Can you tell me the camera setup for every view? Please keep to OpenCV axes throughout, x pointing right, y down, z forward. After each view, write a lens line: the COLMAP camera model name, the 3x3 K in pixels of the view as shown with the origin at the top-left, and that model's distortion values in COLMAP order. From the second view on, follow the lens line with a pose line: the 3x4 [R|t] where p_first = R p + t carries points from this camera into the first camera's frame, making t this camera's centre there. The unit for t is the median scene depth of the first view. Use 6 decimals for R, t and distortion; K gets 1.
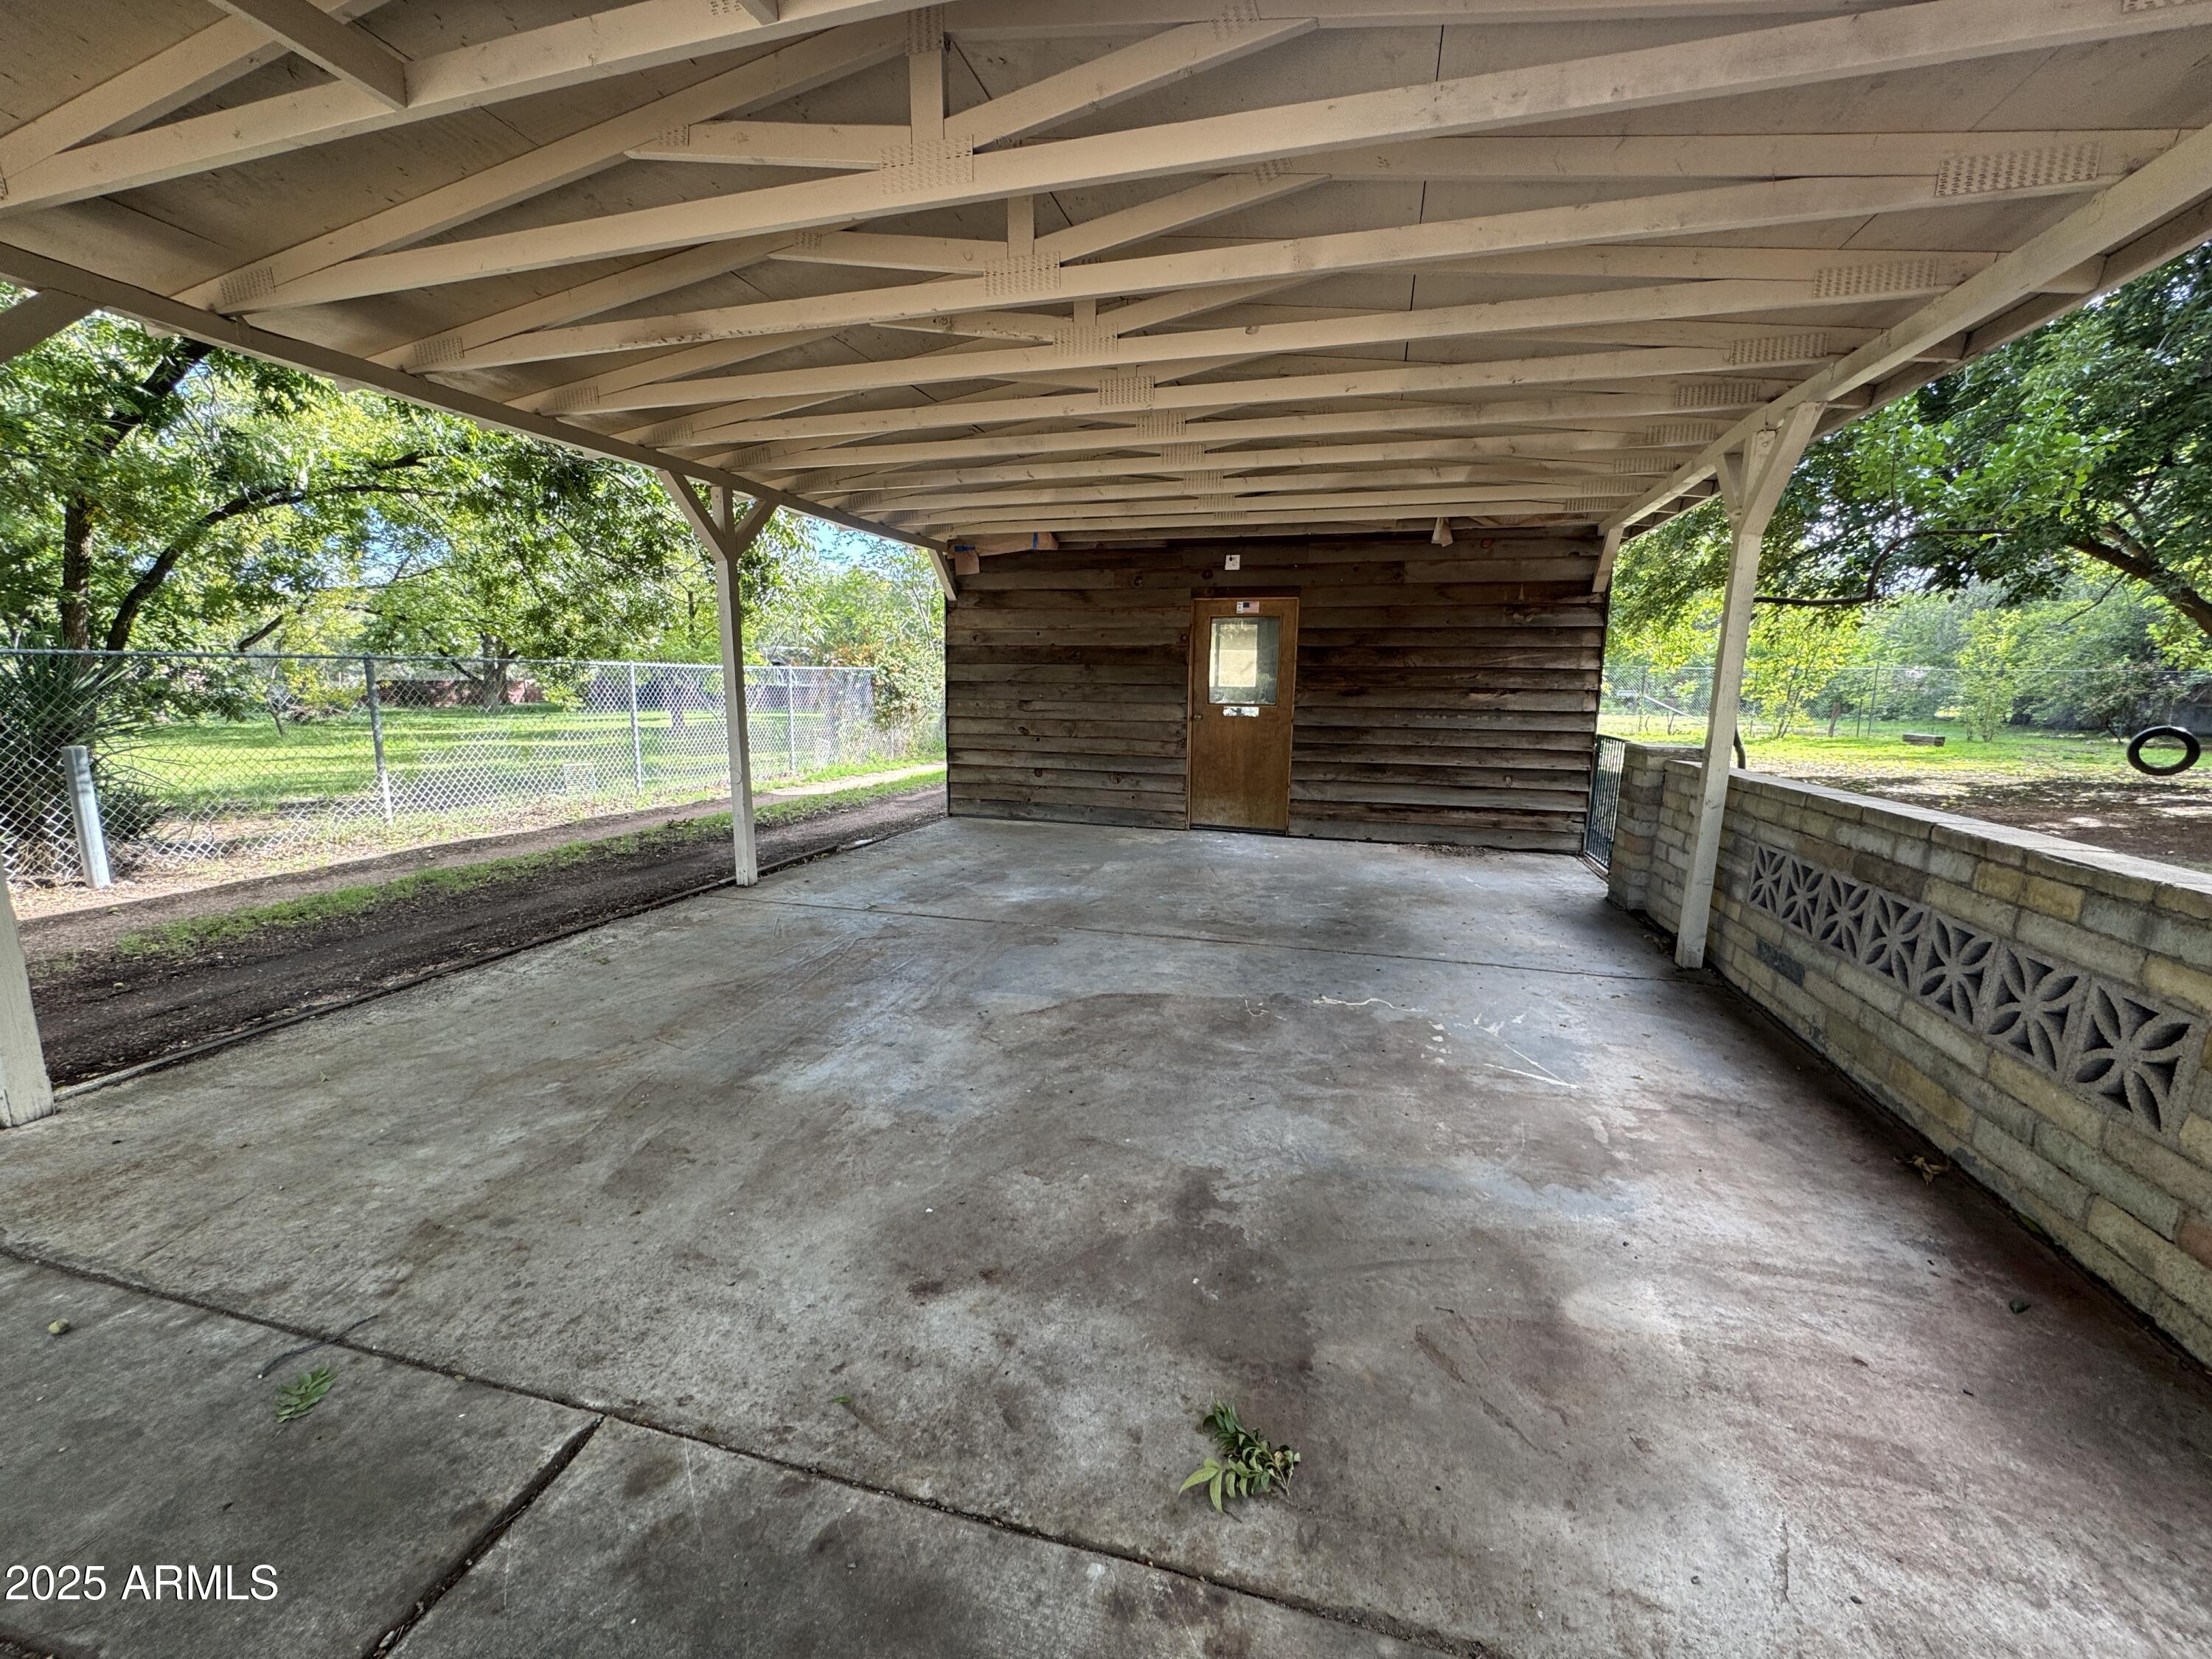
lens RADIAL K [[883.8, 0, 1106.0], [0, 883.8, 829.5], [0, 0, 1]] dist [-0.001478, -0.000211]
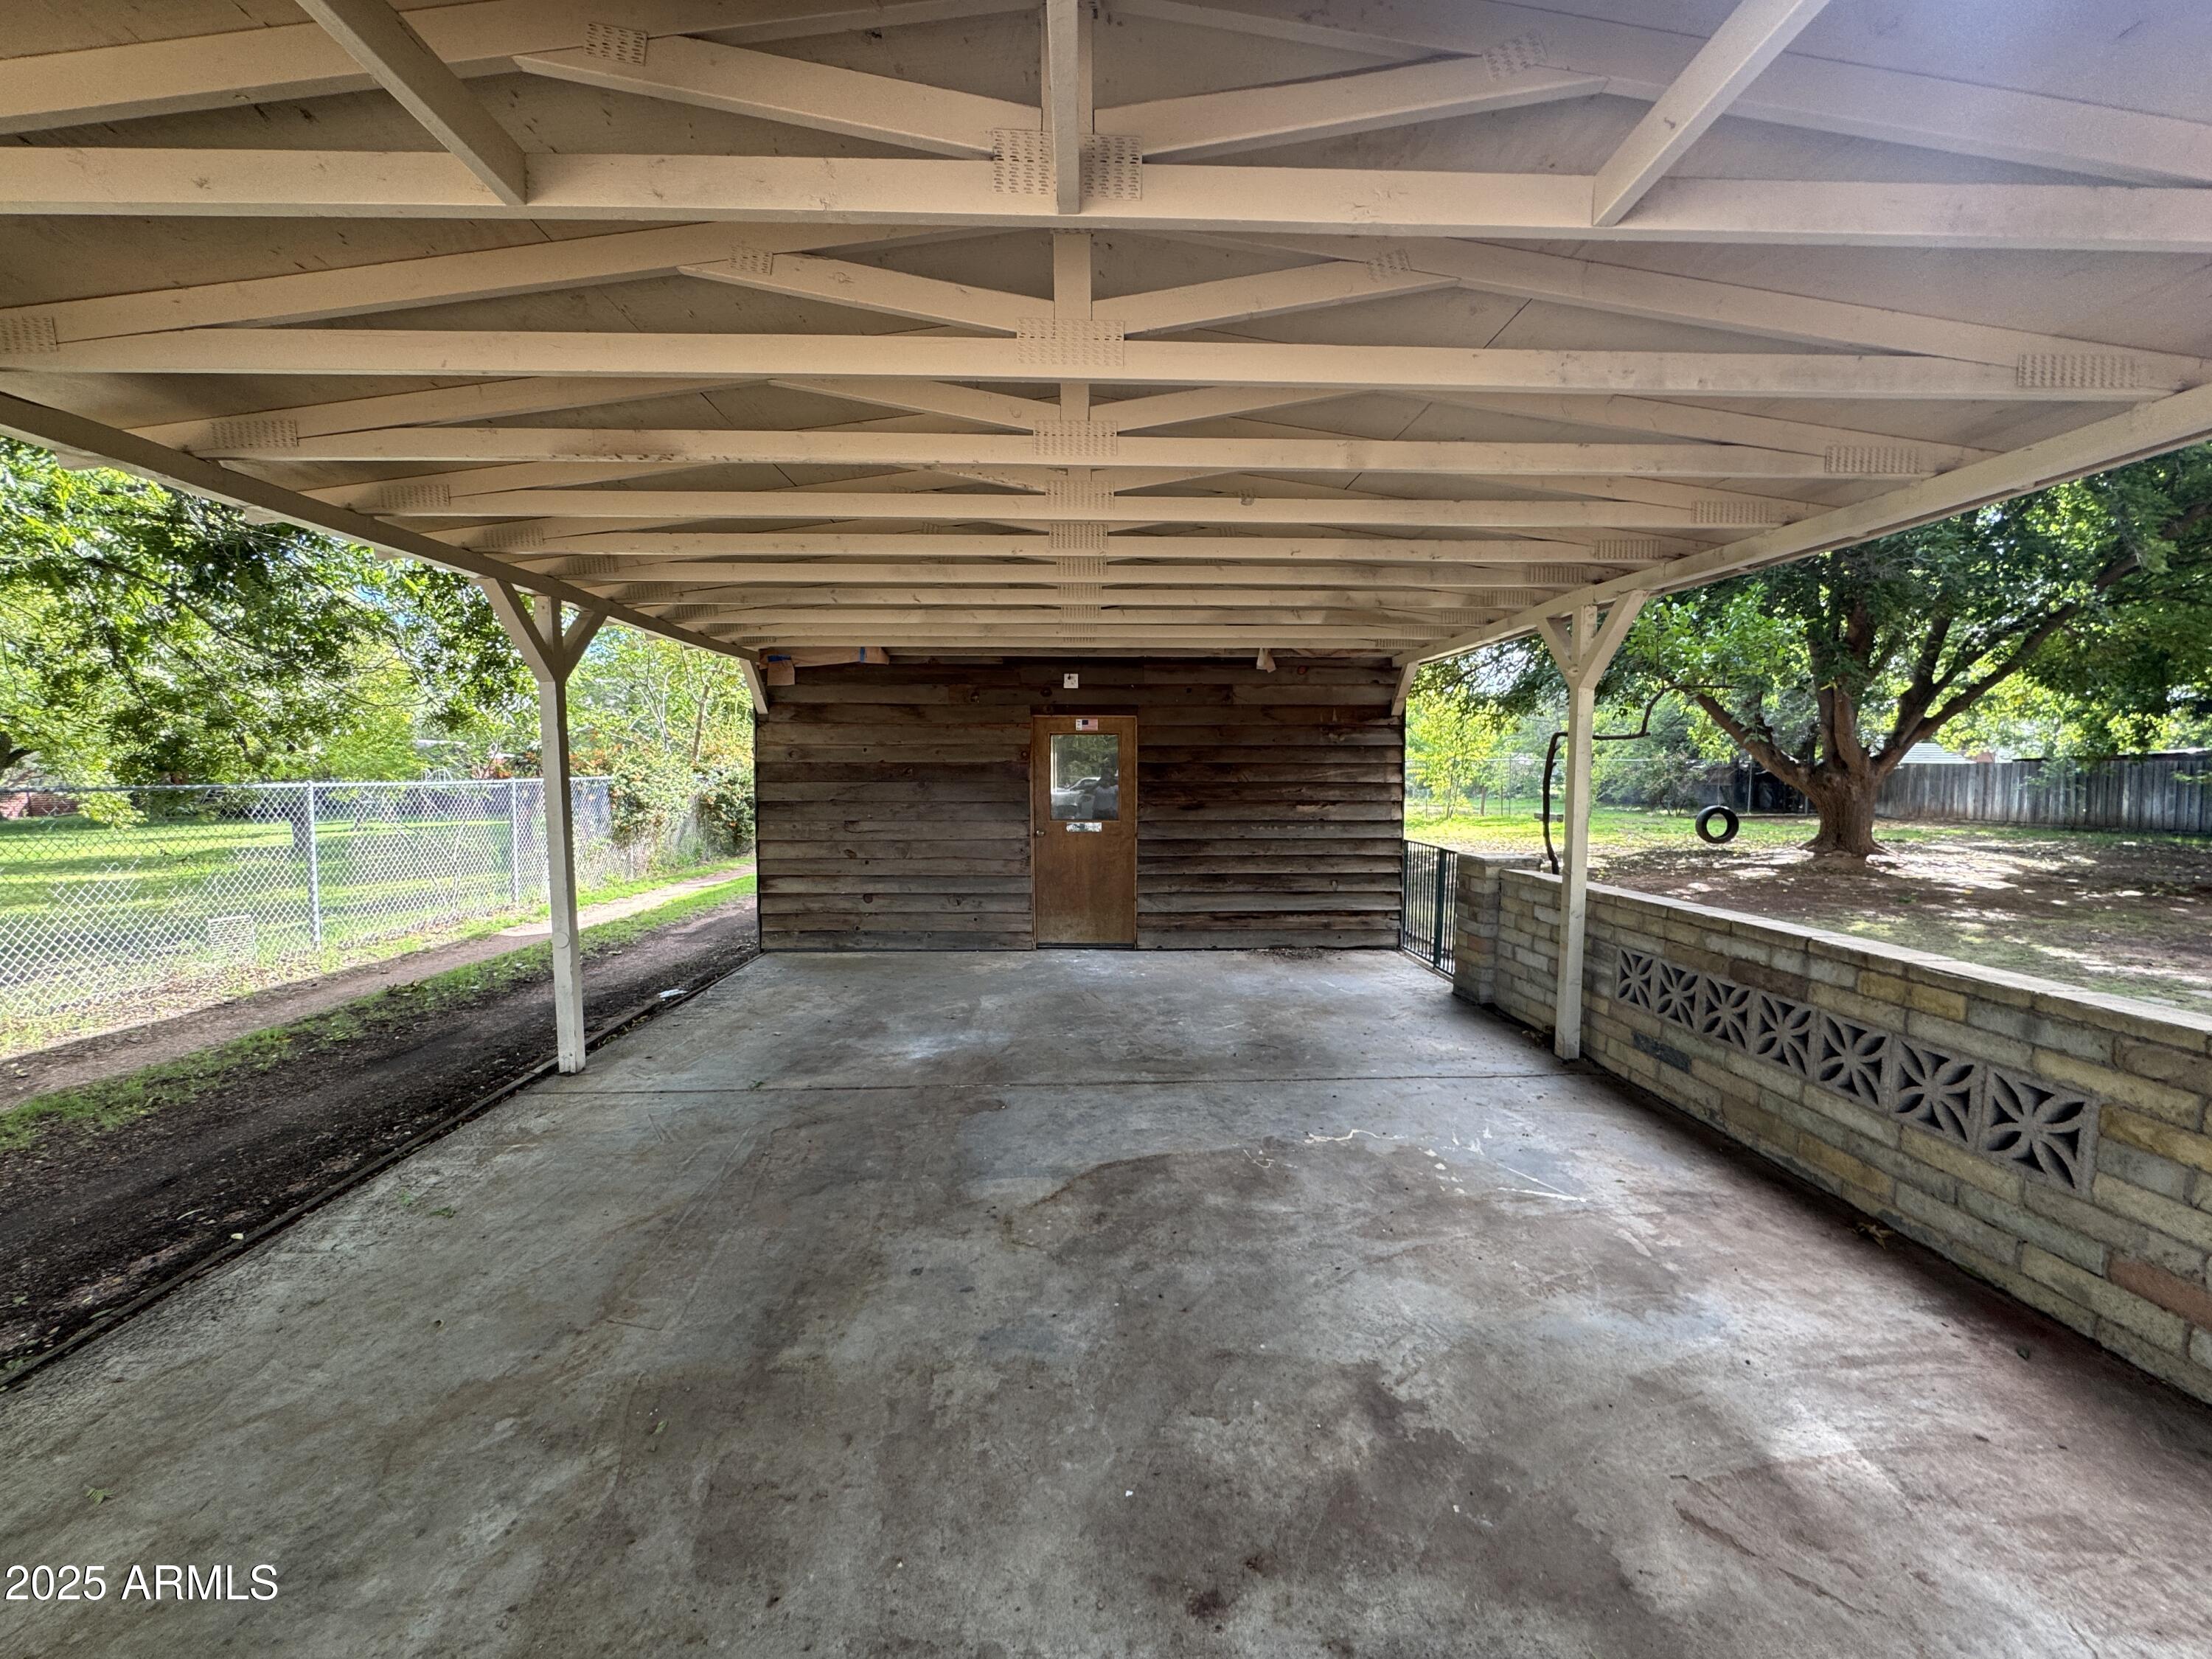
lens RADIAL K [[899.4, 0, 1106.0], [0, 899.4, 829.5], [0, 0, 1]] dist [-0.002168, 0.000218]
pose [[0.949914, -0.032590, 0.310807, -0.227140], [0.063237, 0.994018, -0.089043, -0.063903], [-0.306046, 0.104238, 0.946293, 0.056049]]
